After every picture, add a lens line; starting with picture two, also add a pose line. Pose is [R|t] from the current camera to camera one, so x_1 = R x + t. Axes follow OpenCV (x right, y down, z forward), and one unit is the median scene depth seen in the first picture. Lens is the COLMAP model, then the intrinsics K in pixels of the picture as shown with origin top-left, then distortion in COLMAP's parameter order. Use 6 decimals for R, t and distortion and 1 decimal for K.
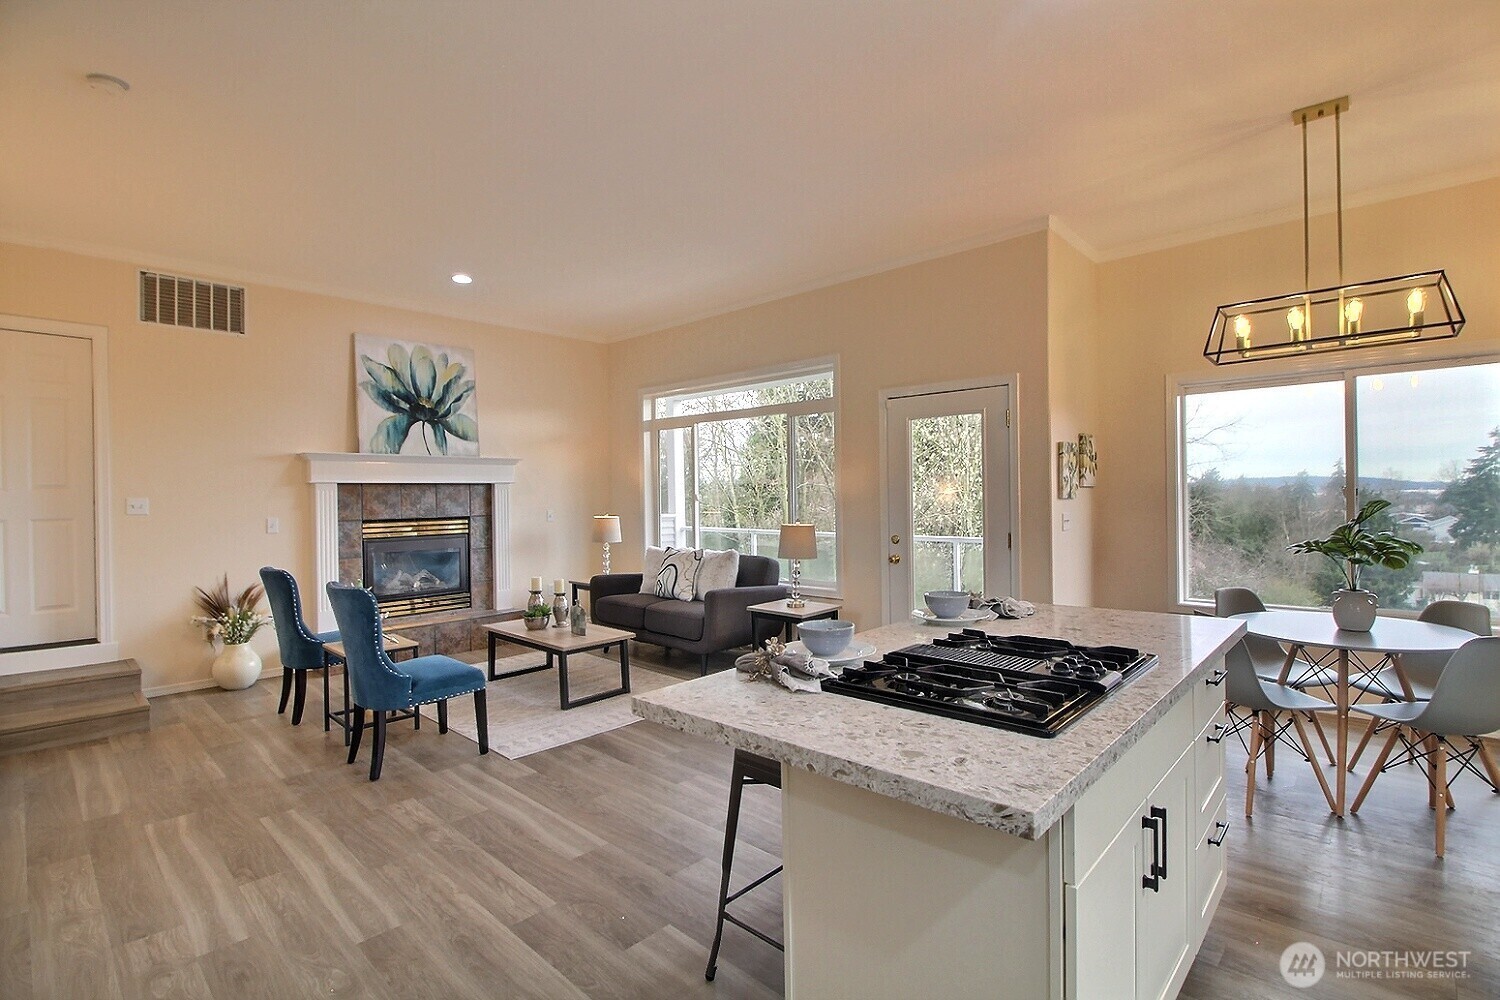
lens RADIAL K [[698.9, 0, 753.6], [0, 698.9, 499.7], [0, 0, 1]] dist [-0.001857, -0.011298]
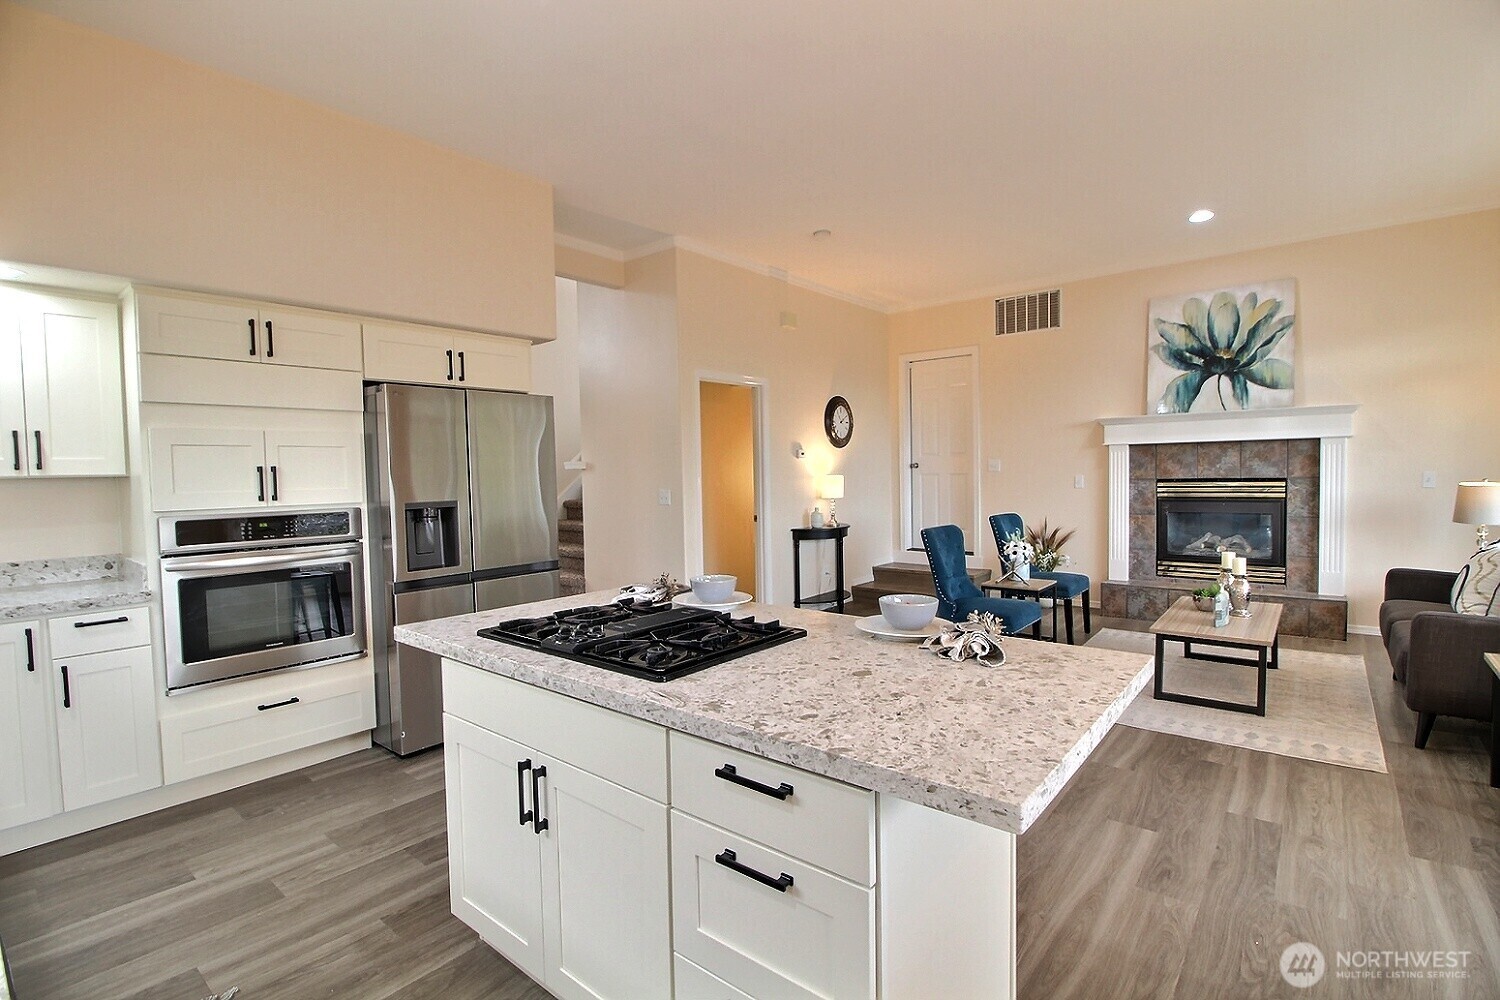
lens RADIAL K [[698.9, 0, 753.6], [0, 698.9, 499.7], [0, 0, 1]] dist [-0.001857, -0.011298]
pose [[0.061095, 0.056454, -0.996534, 0.442329], [0.015174, 0.998231, 0.057480, -0.009139], [0.998017, -0.018634, 0.060130, 0.339241]]
